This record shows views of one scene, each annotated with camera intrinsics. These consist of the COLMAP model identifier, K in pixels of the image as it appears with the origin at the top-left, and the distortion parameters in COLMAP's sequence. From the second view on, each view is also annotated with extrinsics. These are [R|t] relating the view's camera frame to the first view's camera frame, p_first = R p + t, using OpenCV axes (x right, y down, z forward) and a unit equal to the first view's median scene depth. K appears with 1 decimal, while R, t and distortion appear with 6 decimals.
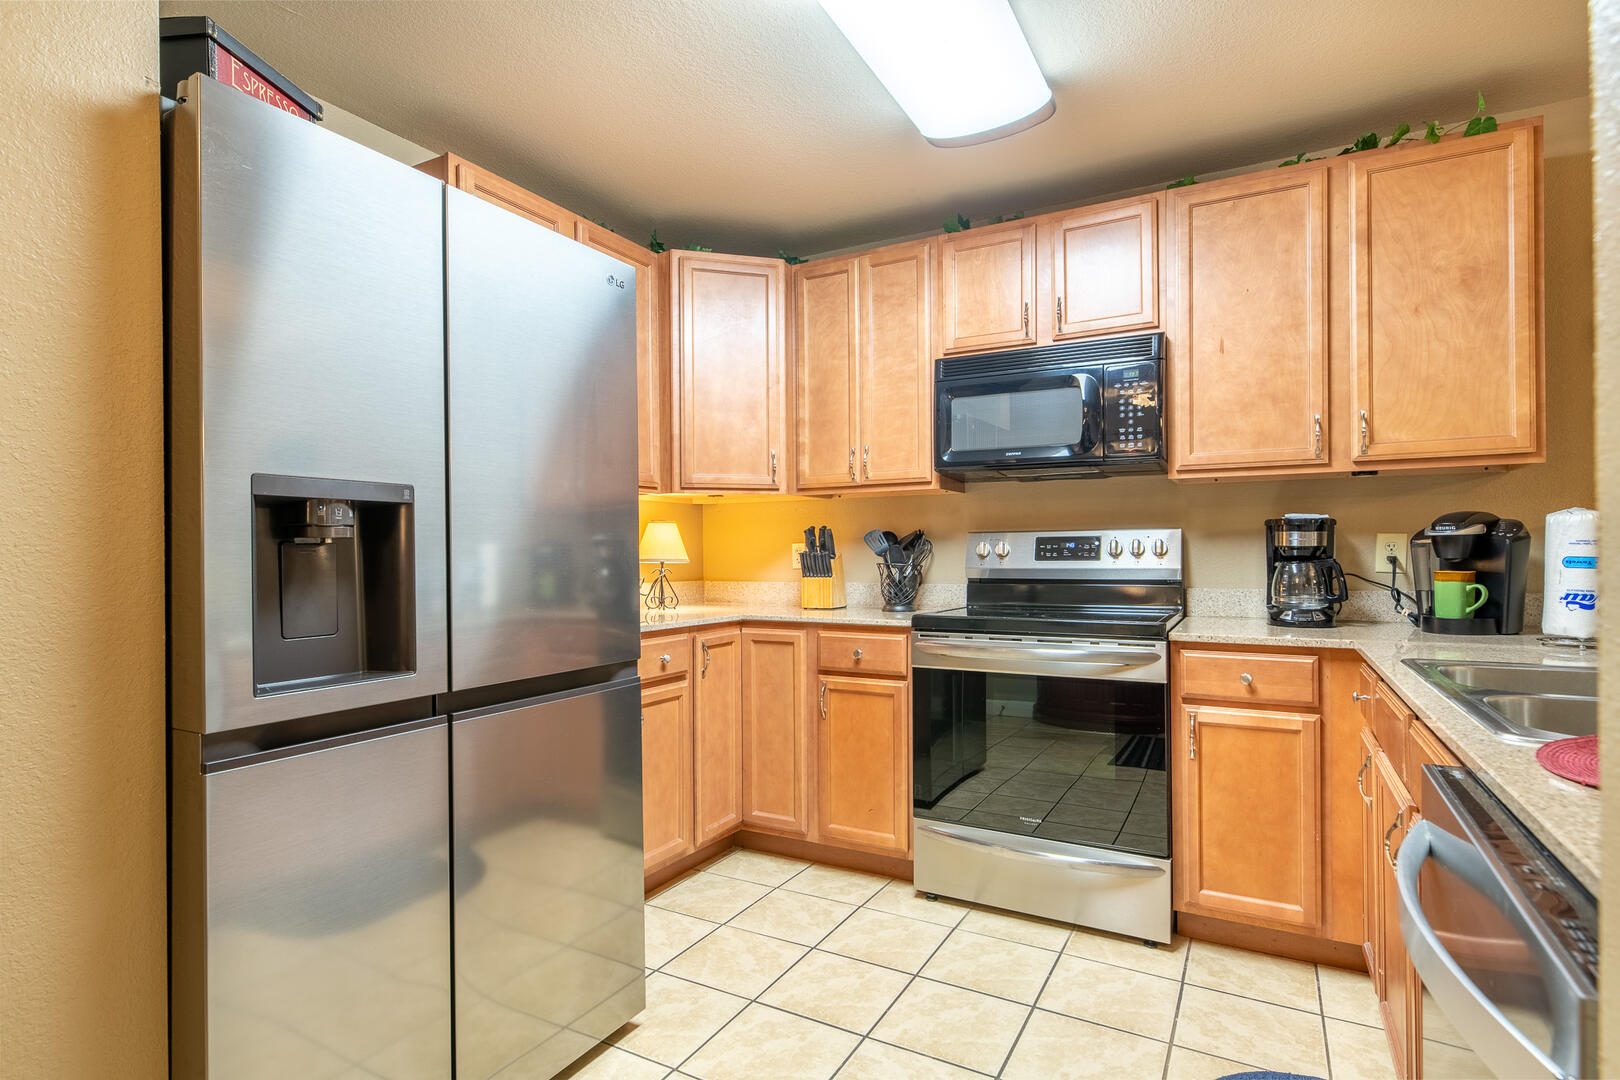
lens RADIAL K [[844.0, 0, 825.4], [0, 844.0, 547.9], [0, 0, 1]] dist [-0.012711, 0.001425]
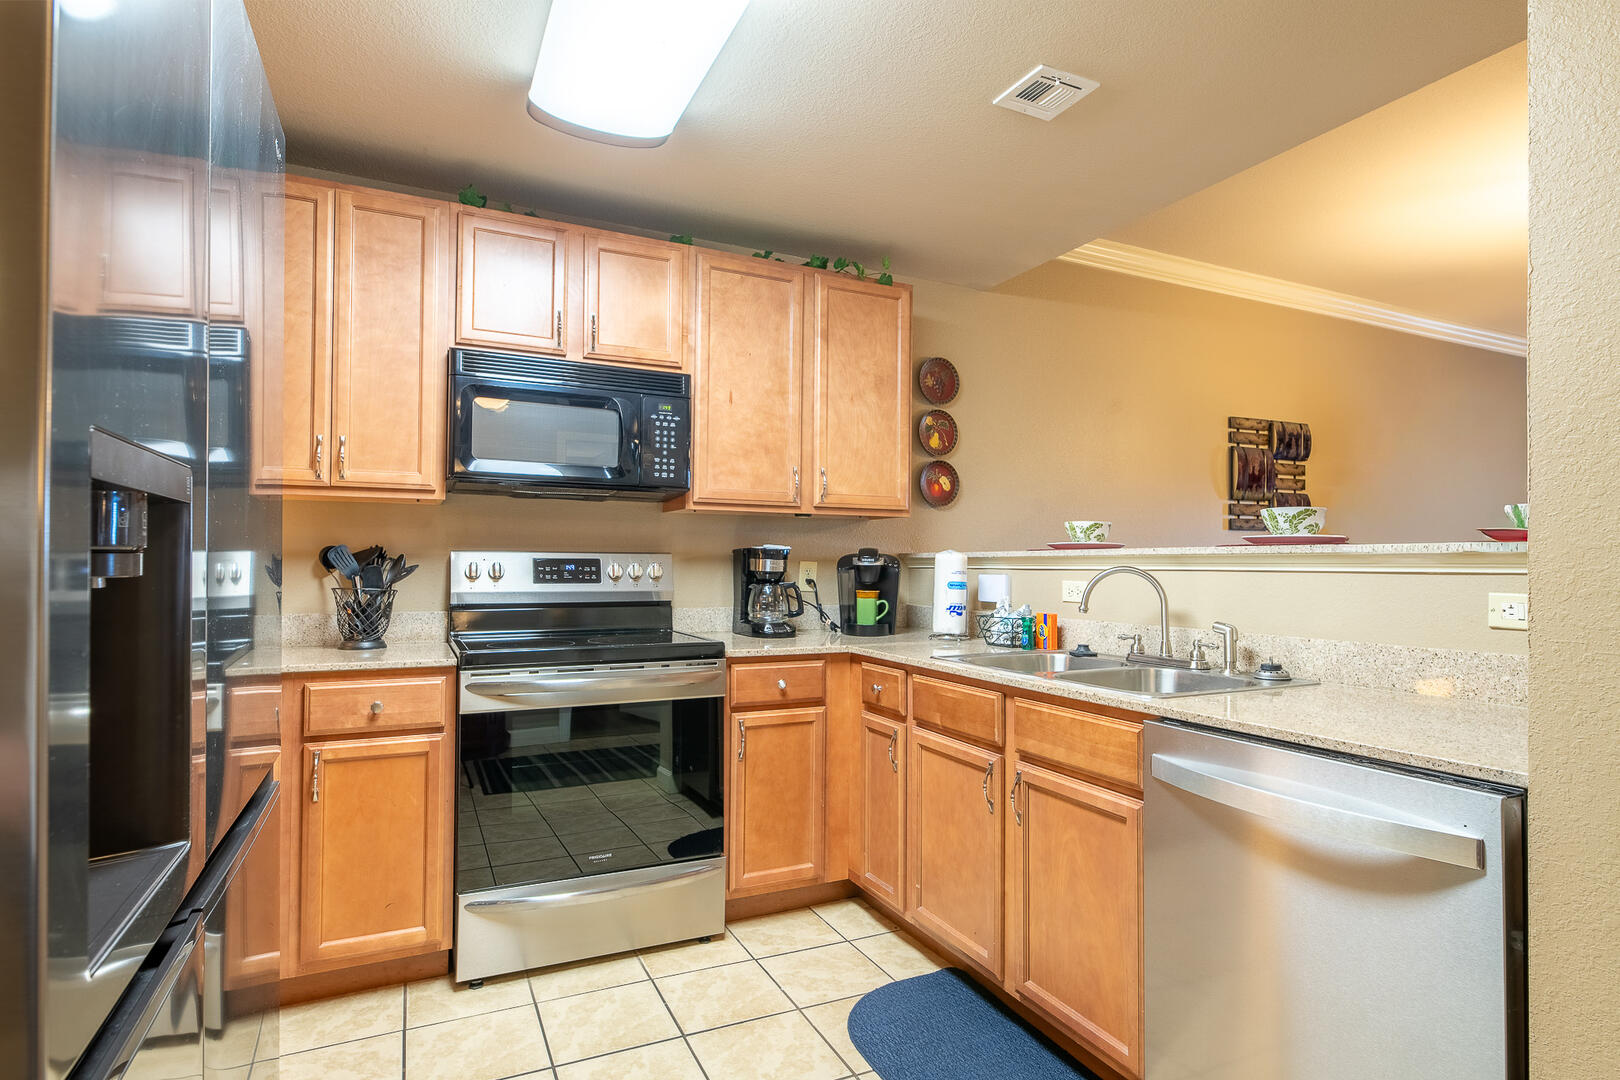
lens RADIAL K [[844.0, 0, 823.7], [0, 844.0, 546.1], [0, 0, 1]] dist [-0.012711, 0.001425]
pose [[0.559108, 0.027104, 0.828652, -0.412560], [-0.016474, 0.999631, -0.021582, -0.013718], [-0.828931, -0.001584, 0.559348, 0.251057]]
